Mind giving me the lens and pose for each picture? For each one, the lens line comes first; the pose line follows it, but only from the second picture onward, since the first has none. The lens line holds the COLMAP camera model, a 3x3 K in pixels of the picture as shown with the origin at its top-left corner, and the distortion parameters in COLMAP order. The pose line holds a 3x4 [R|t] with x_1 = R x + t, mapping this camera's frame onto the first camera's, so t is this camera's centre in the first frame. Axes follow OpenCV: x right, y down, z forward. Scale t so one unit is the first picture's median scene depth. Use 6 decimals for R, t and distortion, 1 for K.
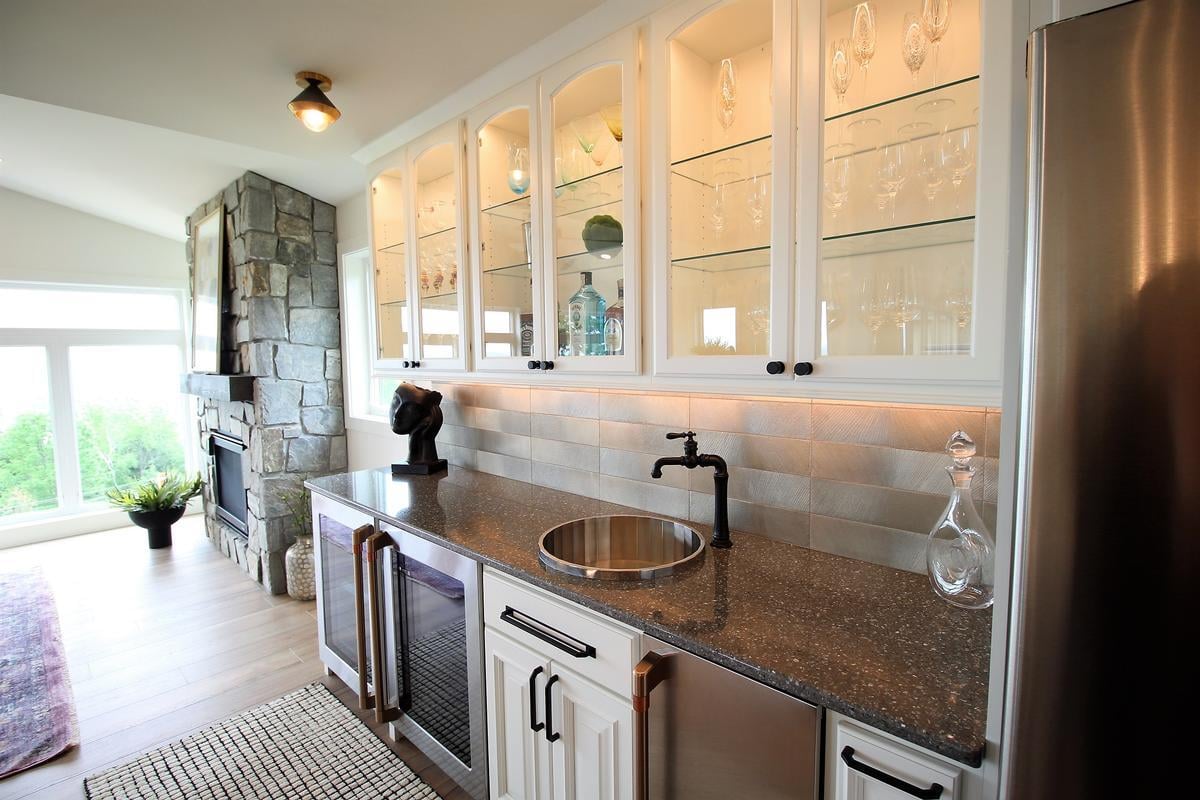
lens RADIAL K [[573.9, 0, 597.2], [0, 573.9, 390.2], [0, 0, 1]] dist [-0.005595, -0.009833]
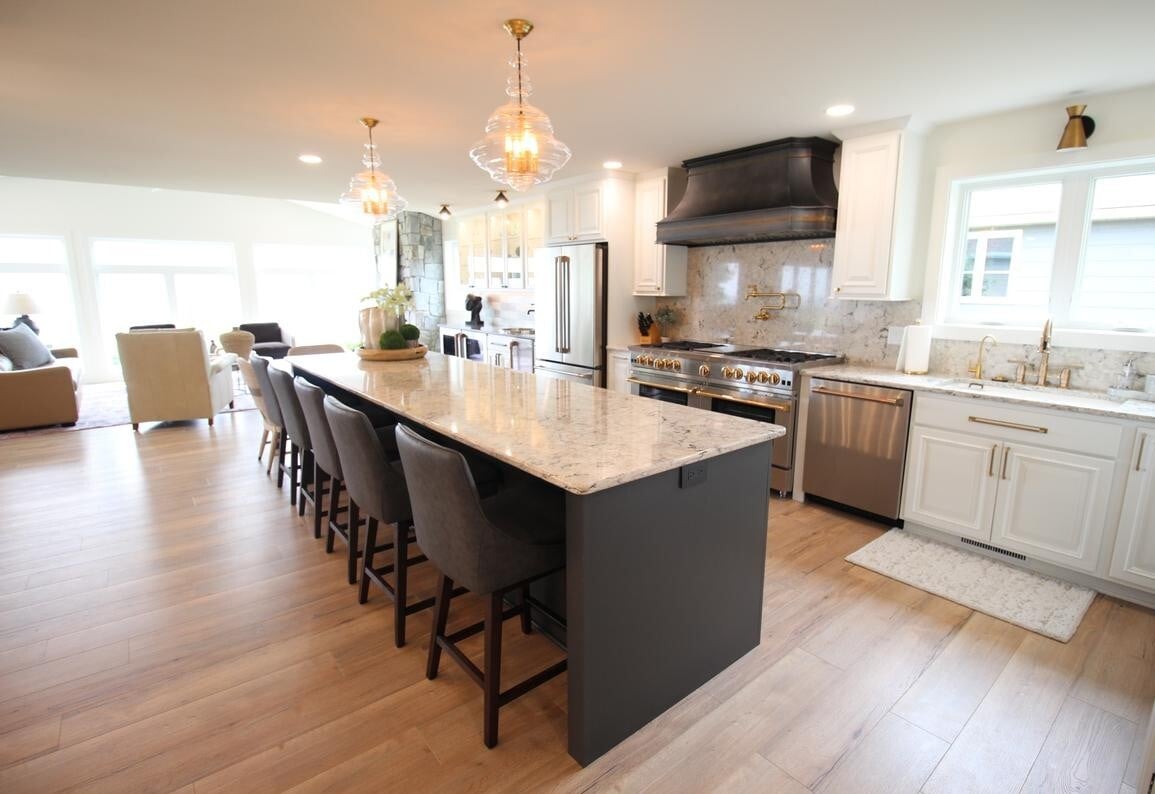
lens RADIAL K [[570.6, 0, 584.9], [0, 570.6, 389.5], [0, 0, 1]] dist [-0.012790, -0.002471]
pose [[0.991600, 0.043110, -0.121945, 0.482462], [-0.028471, 0.992446, 0.119333, 0.084679], [0.126168, -0.114859, 0.985337, -1.431040]]
